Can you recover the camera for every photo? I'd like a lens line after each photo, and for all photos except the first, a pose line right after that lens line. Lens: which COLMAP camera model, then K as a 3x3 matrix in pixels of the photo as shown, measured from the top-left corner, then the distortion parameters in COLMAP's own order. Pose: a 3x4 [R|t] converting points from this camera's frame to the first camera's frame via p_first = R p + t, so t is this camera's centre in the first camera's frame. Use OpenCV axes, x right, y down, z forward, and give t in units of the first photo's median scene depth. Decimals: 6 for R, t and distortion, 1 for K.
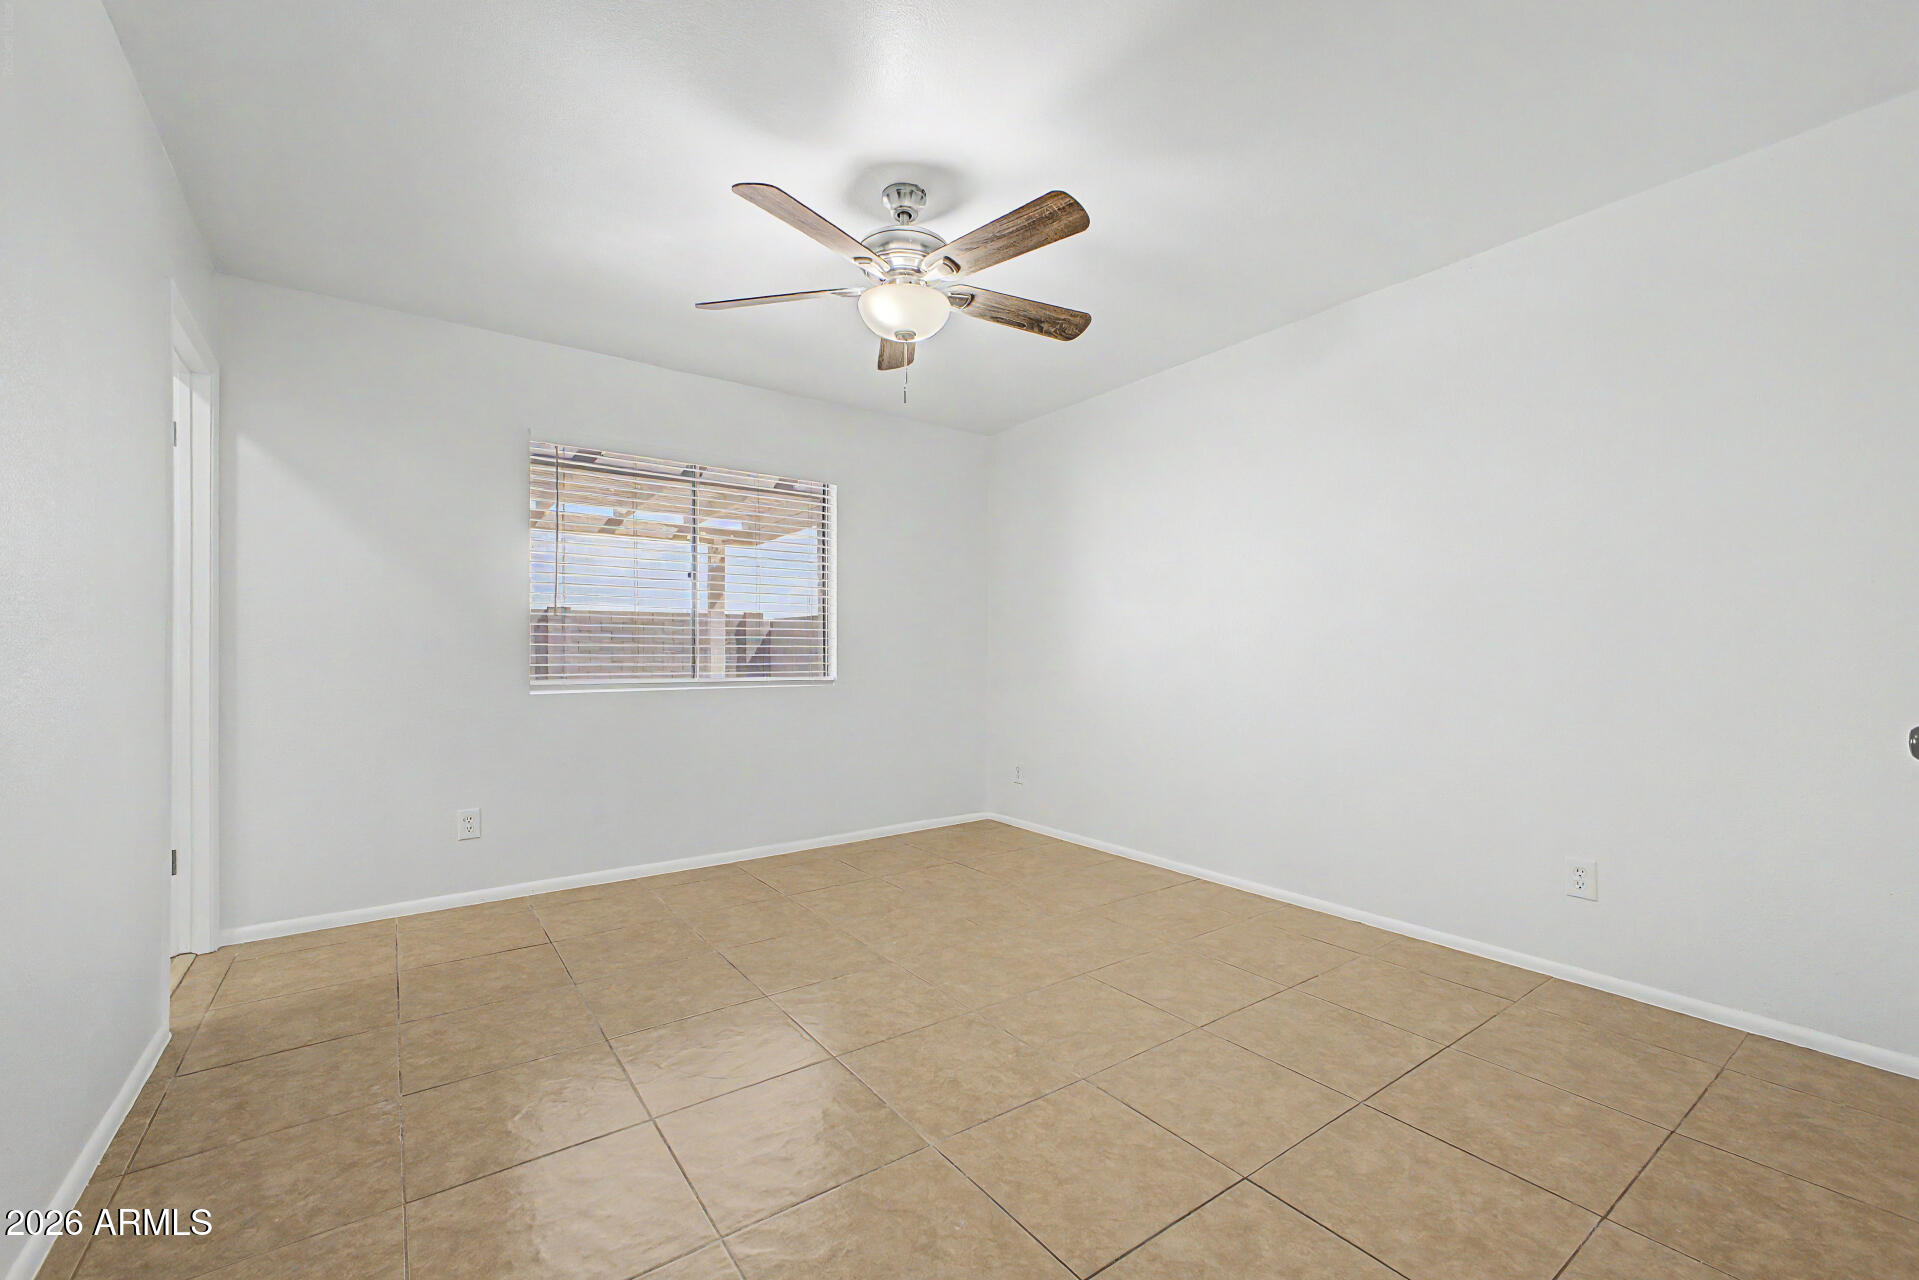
lens RADIAL K [[794.2, 0, 964.5], [0, 794.2, 645.8], [0, 0, 1]] dist [0.022061, -0.000192]
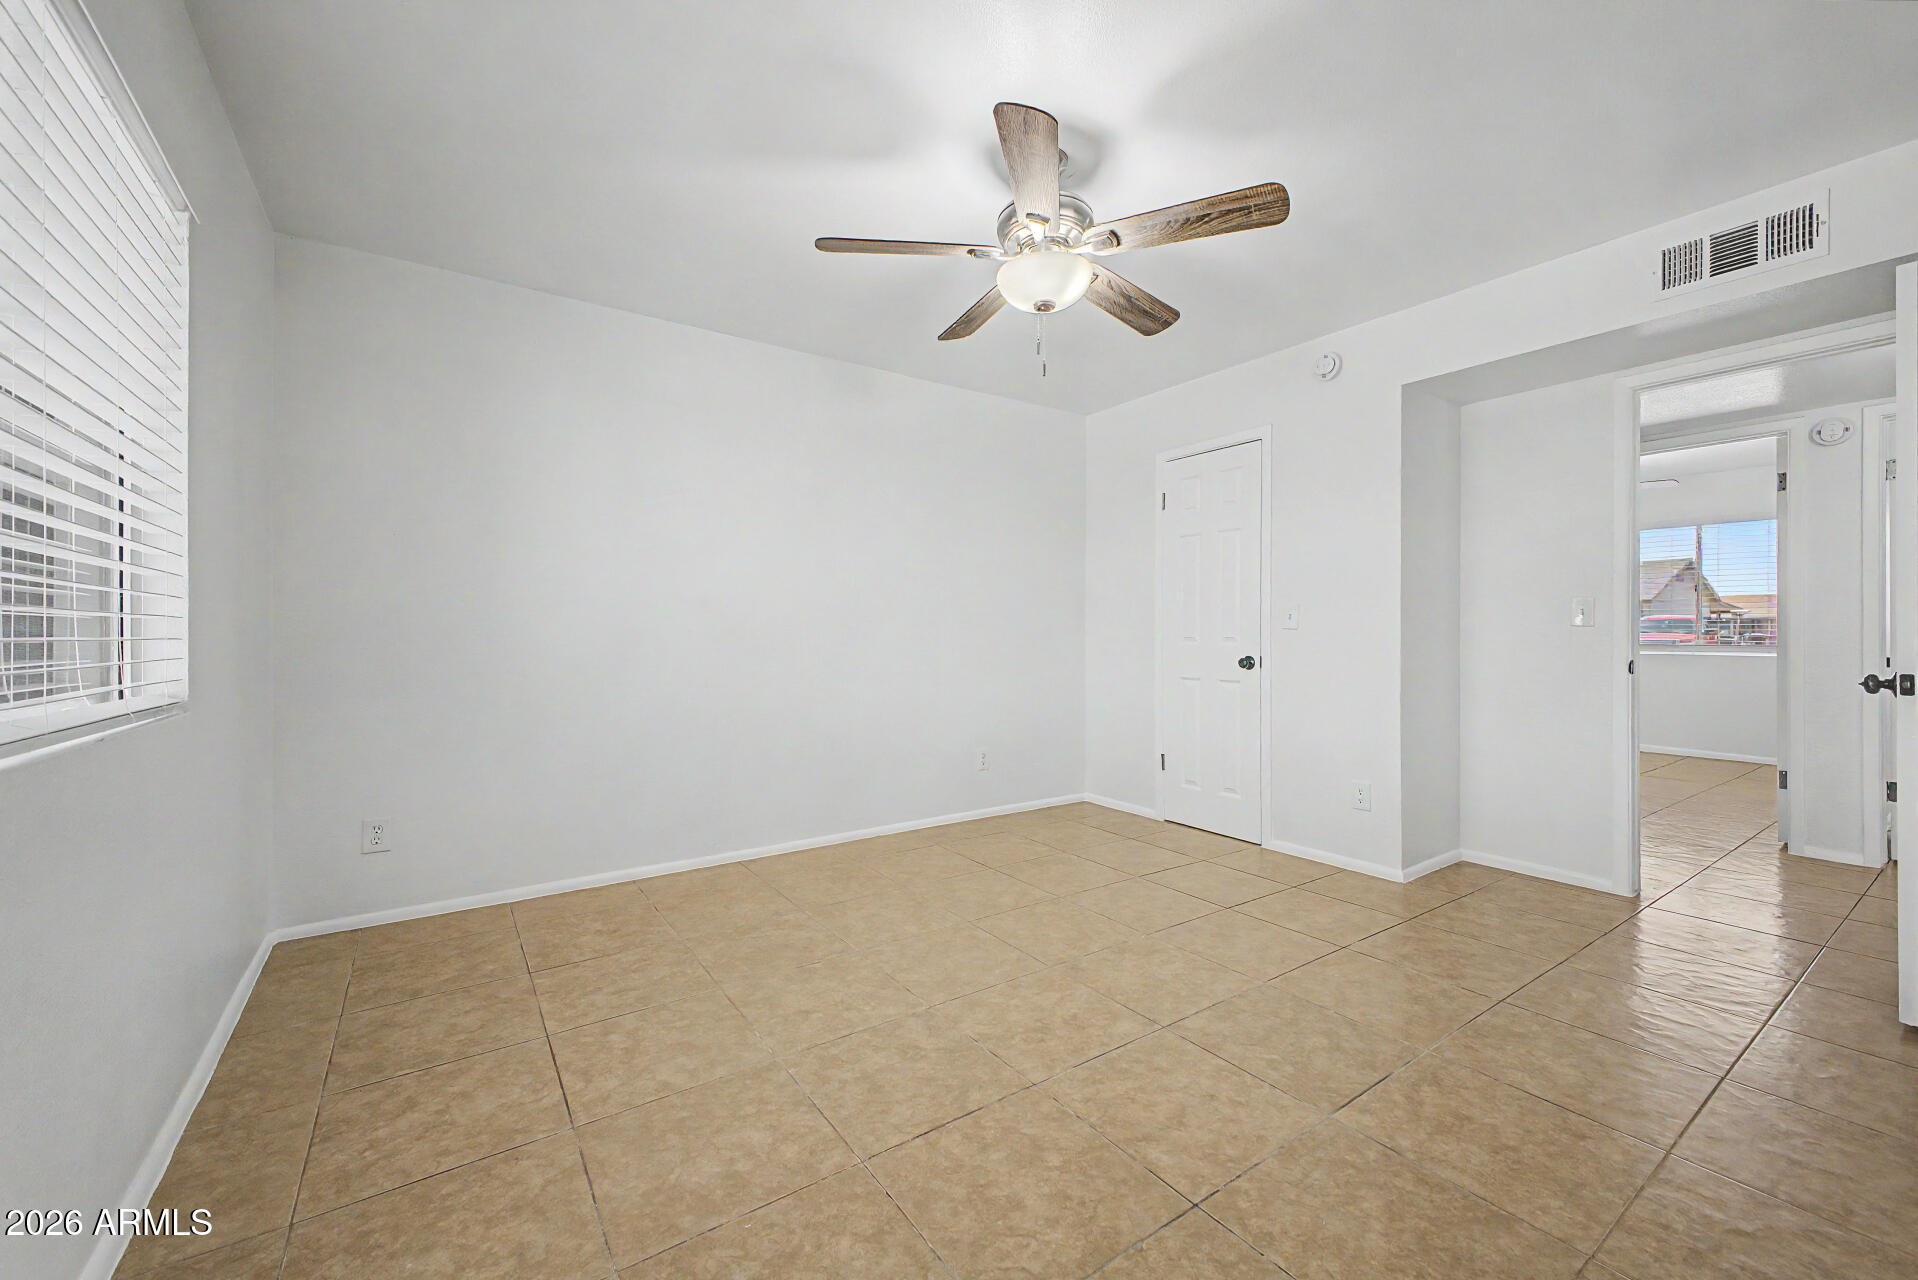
lens RADIAL K [[753.5, 0, 964.5], [0, 753.5, 634.3], [0, 0, 1]] dist [0.024757, -0.006978]
pose [[0.016292, 0.002465, 0.999864, -0.942676], [-0.007599, 0.999968, -0.002341, 0.010515], [-0.999838, -0.007560, 0.016310, 1.023282]]
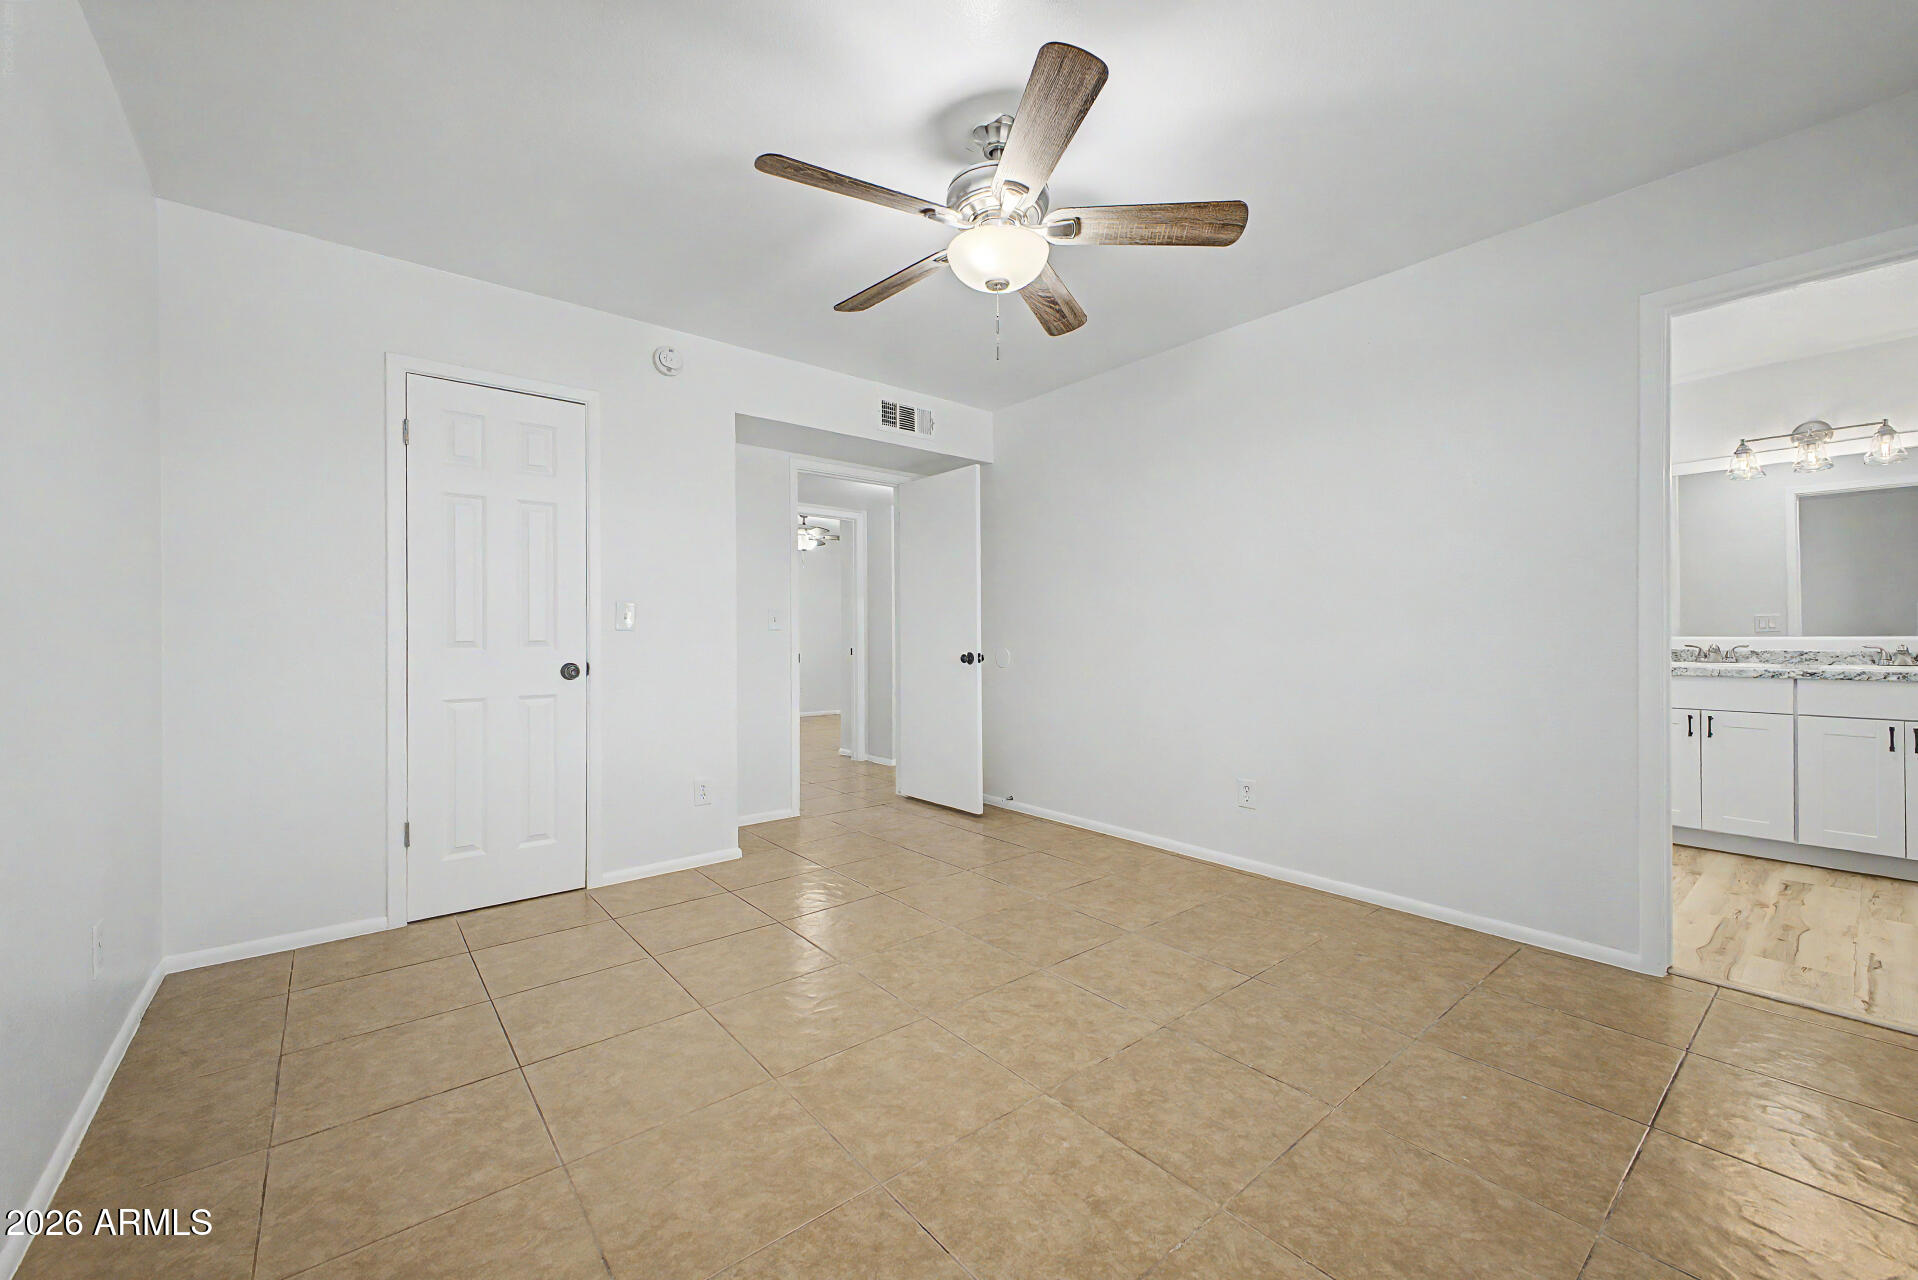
lens RADIAL K [[753.5, 0, 964.5], [0, 753.5, 634.3], [0, 0, 1]] dist [0.024757, -0.006978]
pose [[-0.998137, 0.006019, -0.060711, 0.017008], [0.006592, 0.999936, -0.009246, 0.015051], [0.060652, -0.009629, -0.998113, 1.760039]]
